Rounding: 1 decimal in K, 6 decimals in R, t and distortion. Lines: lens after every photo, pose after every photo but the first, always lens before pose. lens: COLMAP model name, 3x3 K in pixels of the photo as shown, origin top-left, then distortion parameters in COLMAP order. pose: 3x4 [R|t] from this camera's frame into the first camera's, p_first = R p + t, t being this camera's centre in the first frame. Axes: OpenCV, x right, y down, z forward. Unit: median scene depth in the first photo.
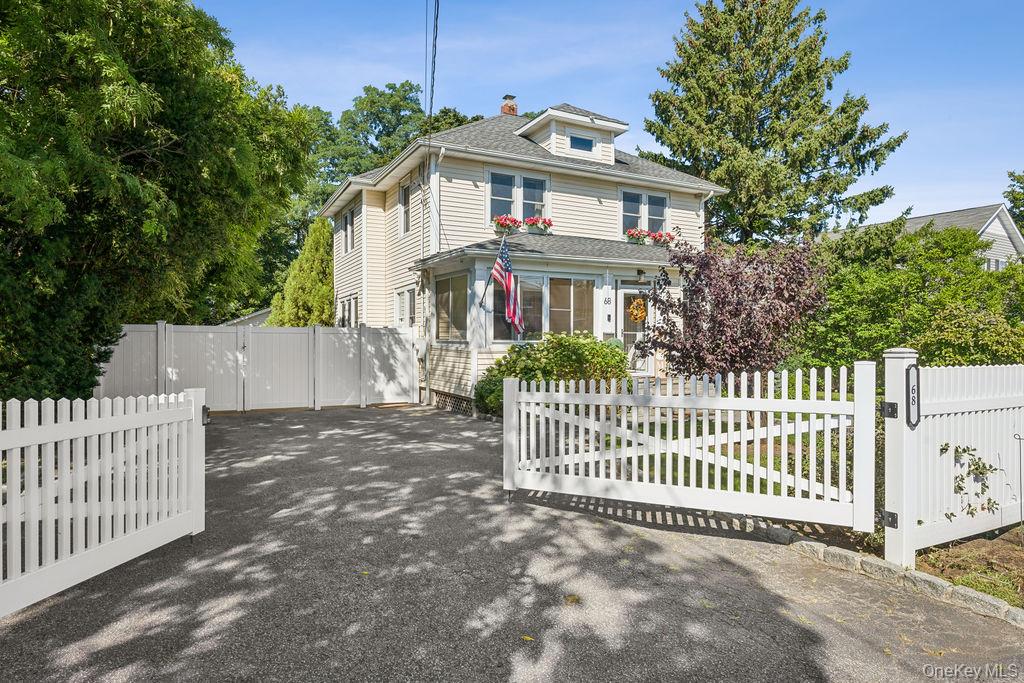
lens RADIAL K [[588.9, 0, 521.2], [0, 588.9, 348.7], [0, 0, 1]] dist [0.017137, -0.000672]
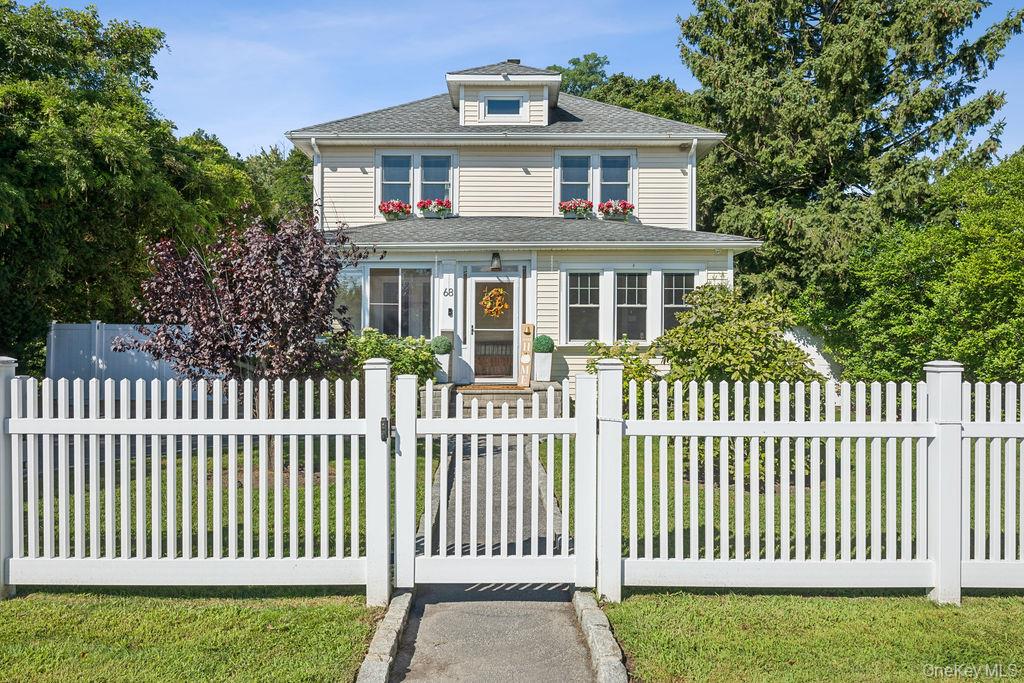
lens RADIAL K [[658.9, 0, 511.1], [0, 658.9, 344.7], [0, 0, 1]] dist [0.003684, 0.003498]
pose [[0.885304, 0.007422, -0.464953, 0.553152], [-0.009274, 0.999956, -0.001698, -0.003827], [0.464920, 0.005815, 0.885334, 0.168380]]
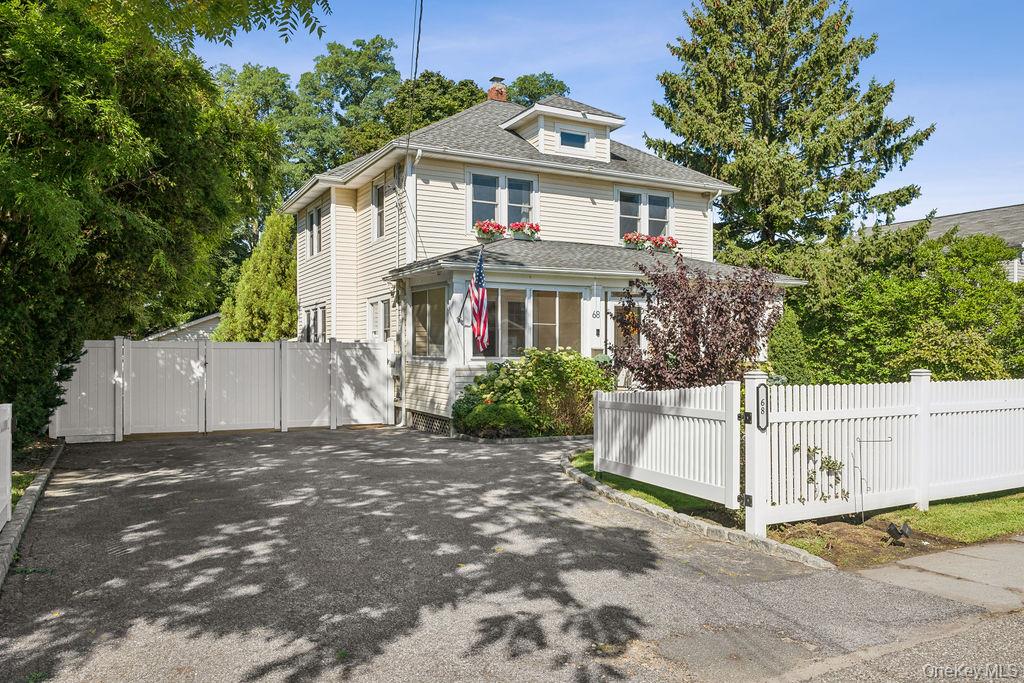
lens RADIAL K [[754.3, 0, 539.0], [0, 754.3, 355.9], [0, 0, 1]] dist [0.012682, 0.002872]
pose [[0.999861, 0.000901, 0.016650, 0.030074], [-0.000782, 0.999974, -0.007134, -0.005361], [-0.016656, 0.007120, 0.999836, -0.161016]]
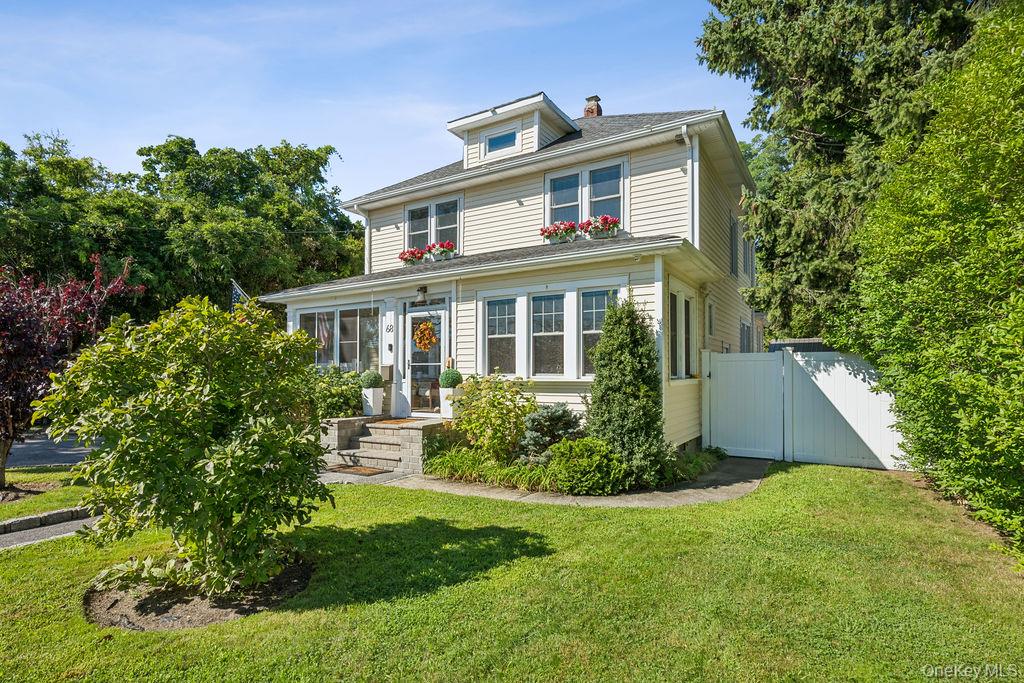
lens RADIAL K [[523.9, 0, 521.1], [0, 523.9, 373.9], [0, 0, 1]] dist [0.002999, 0.000425]
pose [[0.522661, -0.000015, -0.852540, 0.760297], [-0.004852, 0.999984, -0.002992, -0.009935], [0.852527, 0.005700, 0.522653, 0.628203]]
